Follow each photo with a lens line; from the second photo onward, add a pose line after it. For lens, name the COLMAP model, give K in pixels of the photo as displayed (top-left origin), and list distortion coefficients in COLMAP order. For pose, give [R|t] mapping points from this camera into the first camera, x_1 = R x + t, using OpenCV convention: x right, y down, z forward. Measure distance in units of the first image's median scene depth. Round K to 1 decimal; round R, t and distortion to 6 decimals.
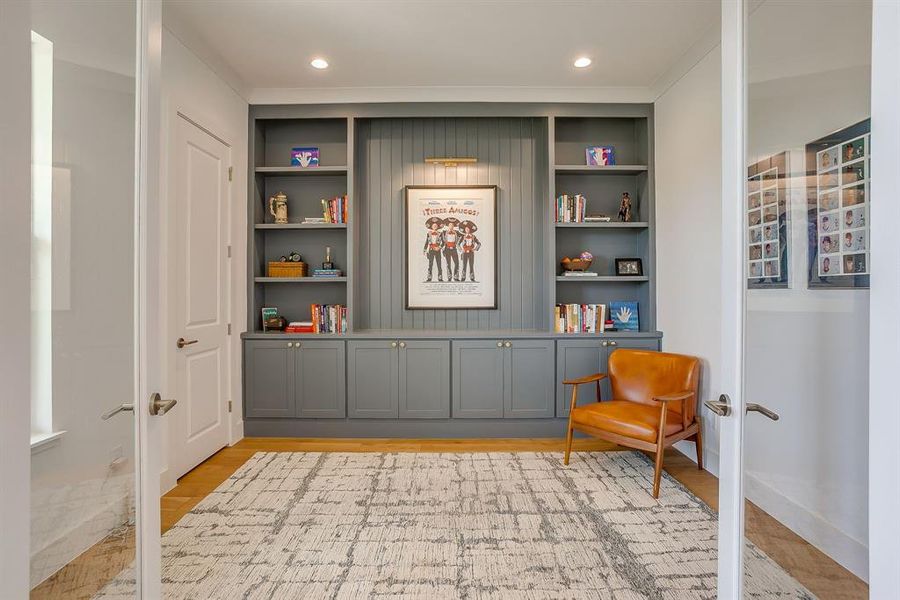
lens RADIAL K [[450.0, 0, 440.2], [0, 450.0, 283.1], [0, 0, 1]] dist [-0.045534, 0.026080]
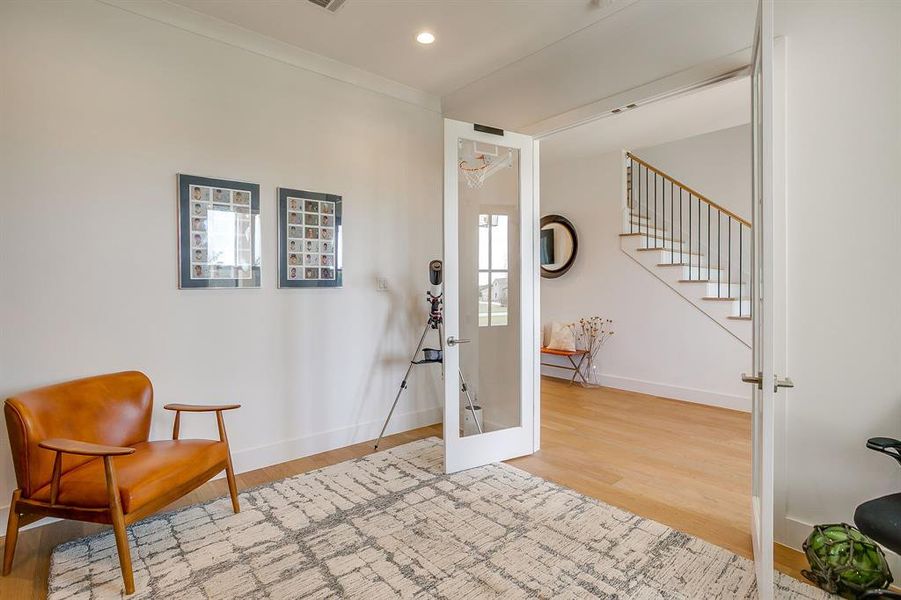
lens RADIAL K [[450.5, 0, 440.7], [0, 450.5, 283.1], [0, 0, 1]] dist [-0.045534, 0.026080]
pose [[-0.651622, 0.002525, 0.758539, -0.626319], [0.000043, 0.999995, -0.003291, 0.000009], [-0.758544, -0.002112, -0.651619, 1.564189]]
